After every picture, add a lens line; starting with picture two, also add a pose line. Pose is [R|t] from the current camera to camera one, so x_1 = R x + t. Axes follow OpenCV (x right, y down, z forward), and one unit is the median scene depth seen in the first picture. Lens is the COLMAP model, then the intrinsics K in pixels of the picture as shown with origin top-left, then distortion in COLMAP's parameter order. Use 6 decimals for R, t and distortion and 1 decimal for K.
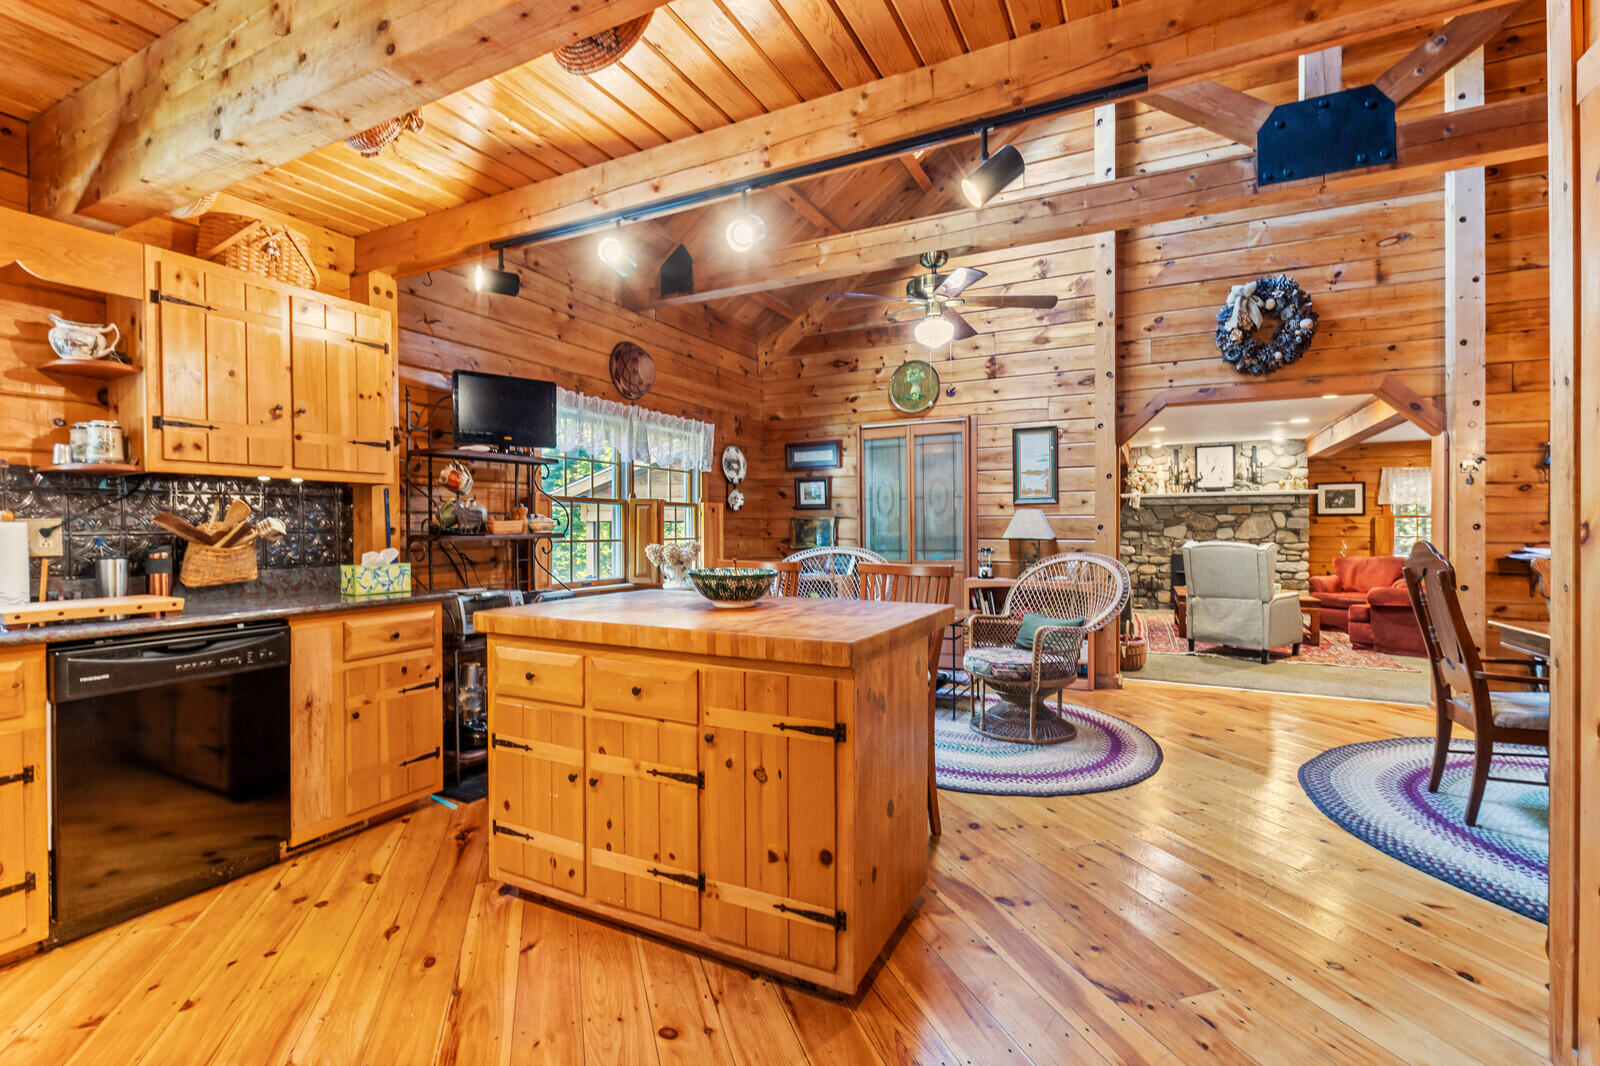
lens RADIAL K [[733.5, 0, 793.1], [0, 733.5, 530.5], [0, 0, 1]] dist [0.003094, -0.001622]
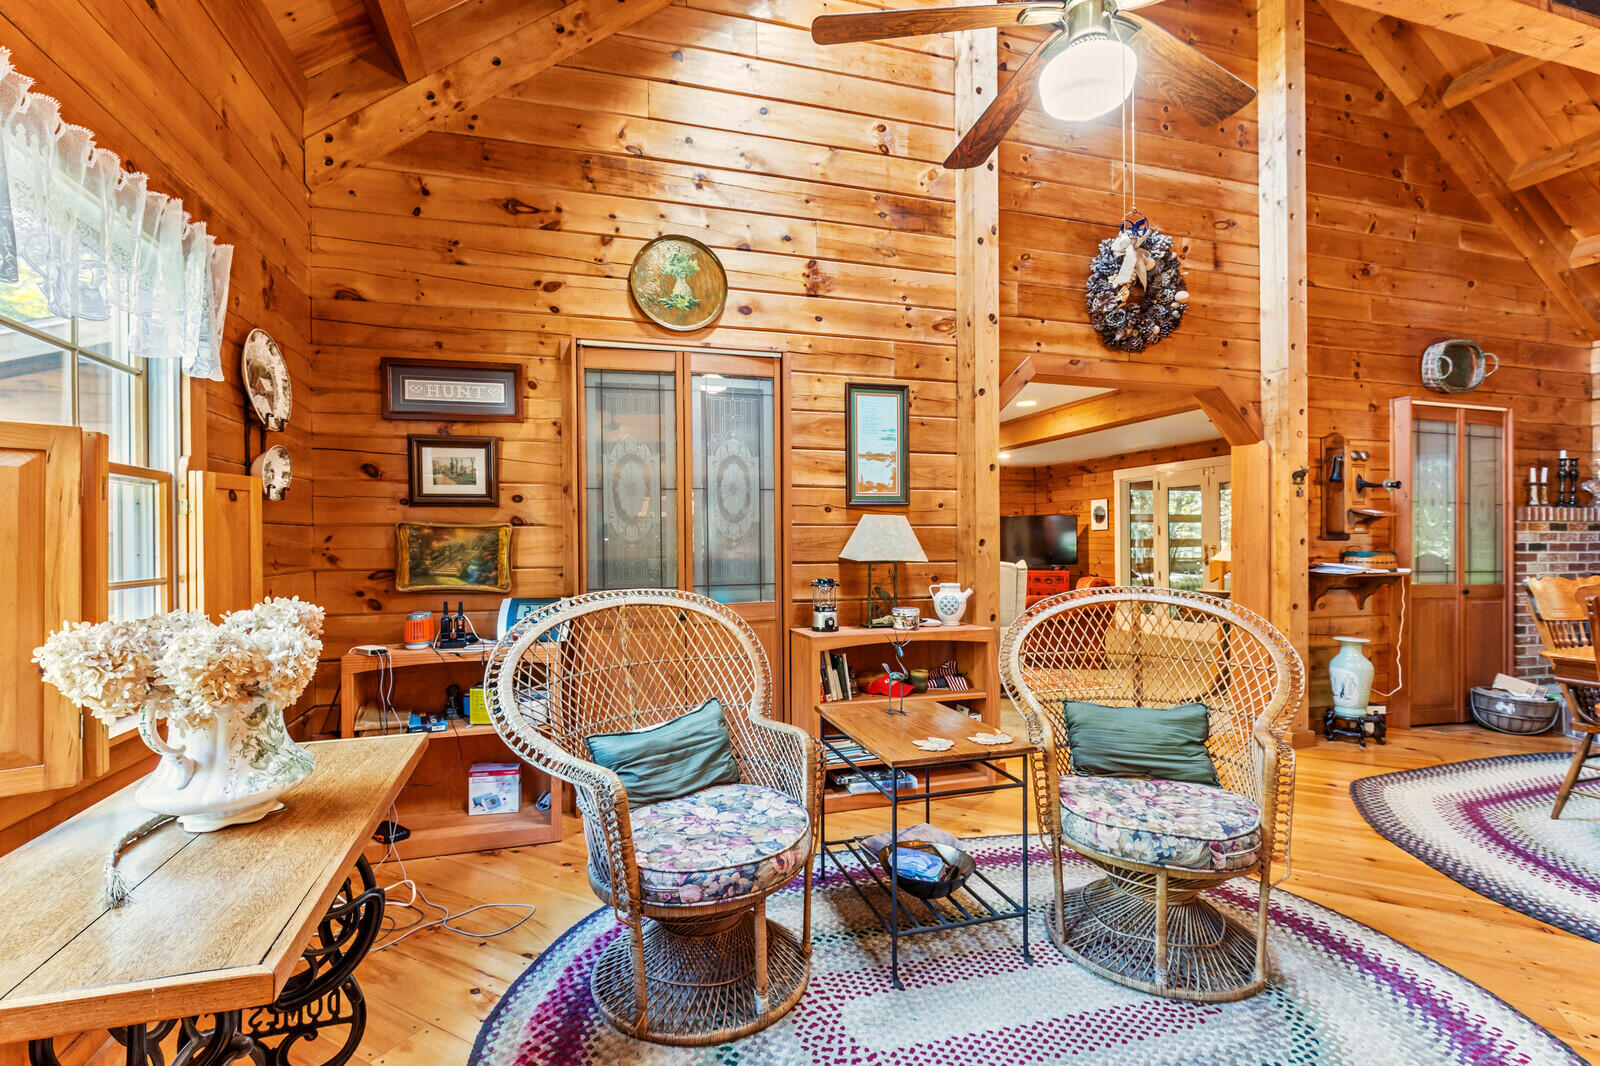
lens RADIAL K [[733.5, 0, 783.7], [0, 733.5, 542.3], [0, 0, 1]] dist [0.003094, -0.001622]
pose [[0.722612, -0.002572, 0.691249, -0.199554], [0.004097, 0.999991, -0.000563, -0.005852], [-0.691241, 0.003239, 0.722617, 0.714103]]
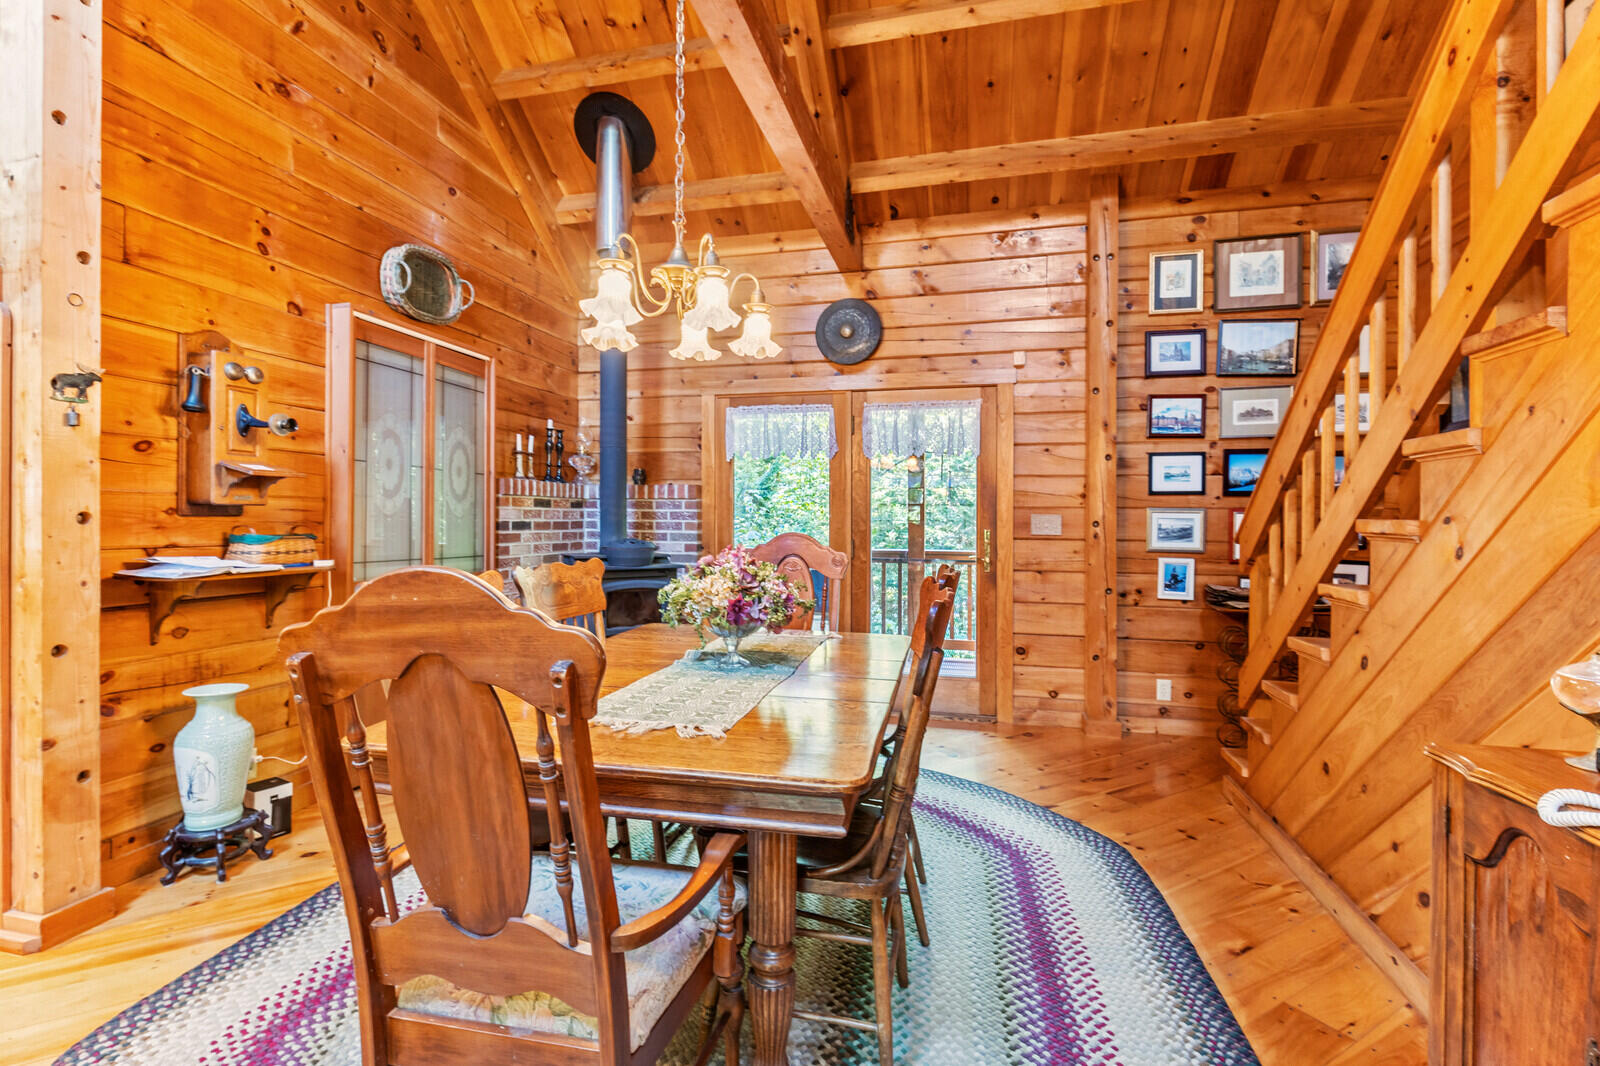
lens RADIAL K [[733.5, 0, 796.9], [0, 733.5, 518.6], [0, 0, 1]] dist [0.003094, -0.001622]
pose [[-0.229632, -0.001646, 0.973276, 0.331910], [-0.002891, 0.999995, 0.001009, -0.005967], [-0.973273, -0.002582, -0.229636, 0.606483]]
